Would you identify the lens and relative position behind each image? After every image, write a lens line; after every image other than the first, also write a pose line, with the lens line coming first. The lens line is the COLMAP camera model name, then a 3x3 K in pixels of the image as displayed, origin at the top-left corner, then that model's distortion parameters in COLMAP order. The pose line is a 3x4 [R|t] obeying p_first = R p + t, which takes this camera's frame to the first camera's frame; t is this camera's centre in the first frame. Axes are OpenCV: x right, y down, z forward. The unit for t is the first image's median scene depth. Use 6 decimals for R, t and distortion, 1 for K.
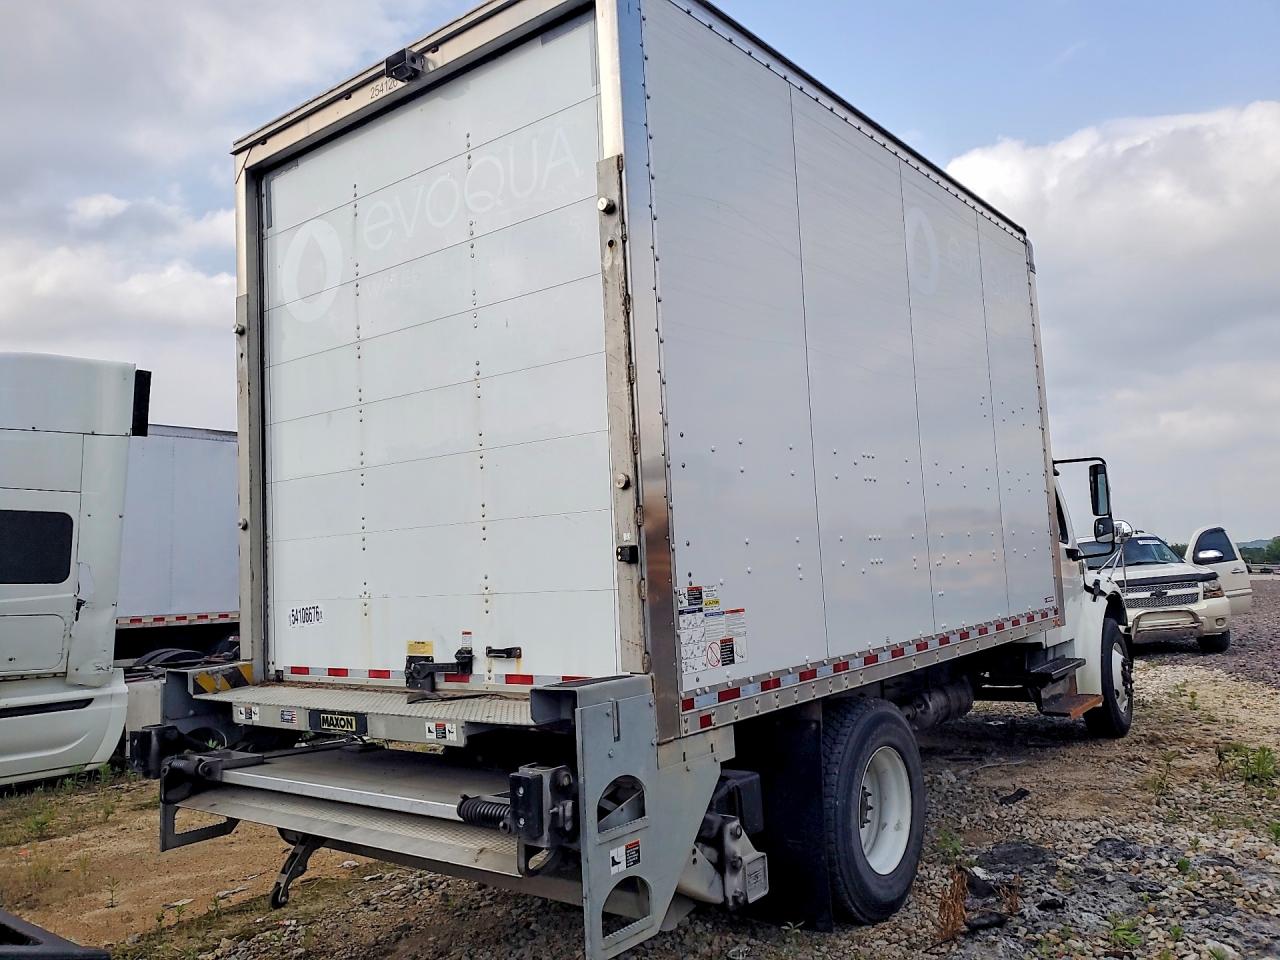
lens RADIAL K [[1009.6, 0, 635.4], [0, 1009.6, 477.3], [0, 0, 1]] dist [-0.032515, -0.000826]
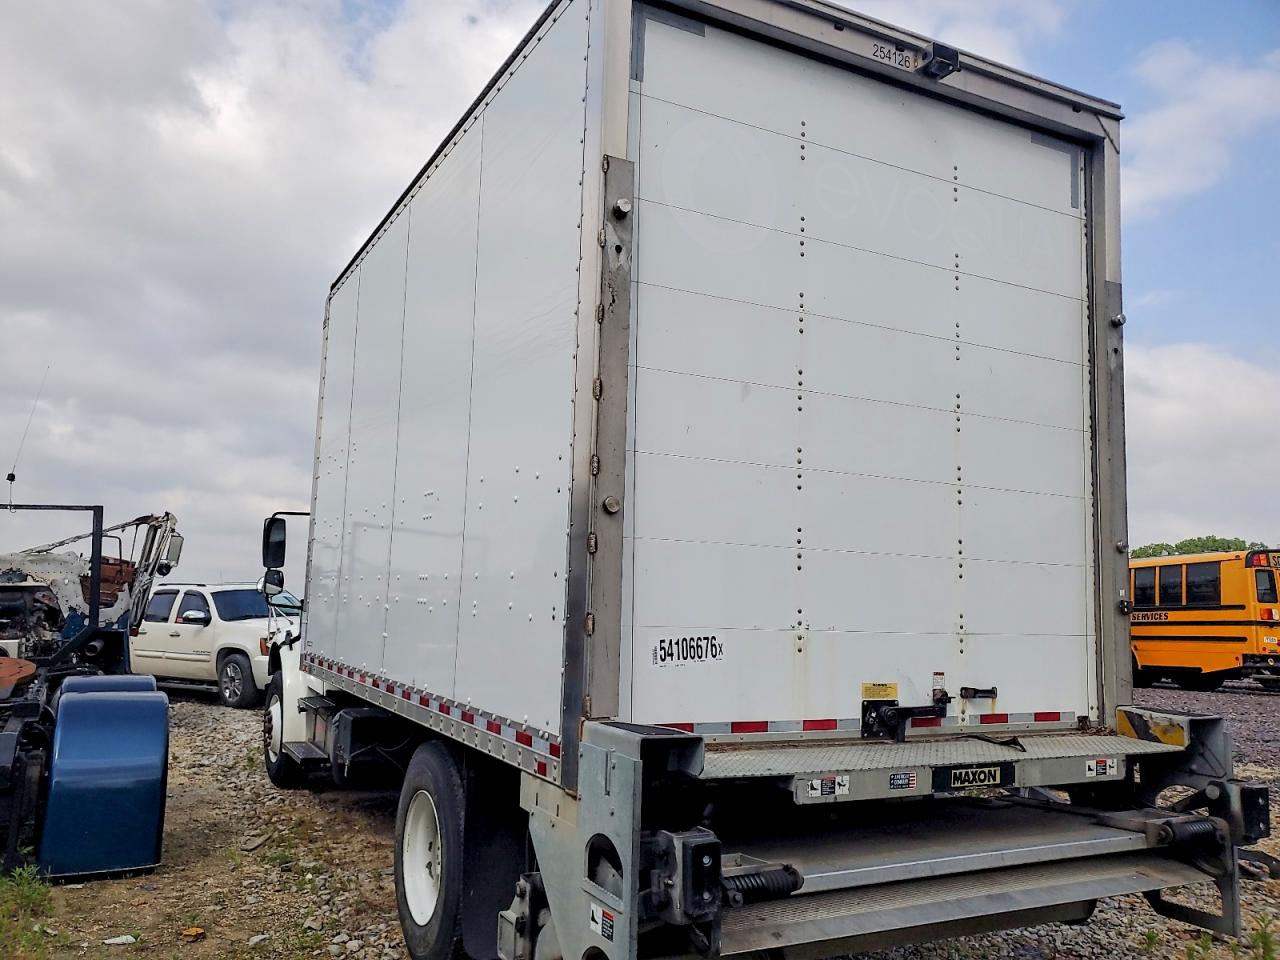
lens RADIAL K [[1009.6, 0, 636.8], [0, 1009.6, 483.7], [0, 0, 1]] dist [-0.032515, -0.000826]
pose [[0.426384, 0.172349, 0.887971, -1.162834], [-0.135262, 0.982791, -0.125803, 0.137007], [-0.894372, -0.066469, 0.442358, 0.850594]]
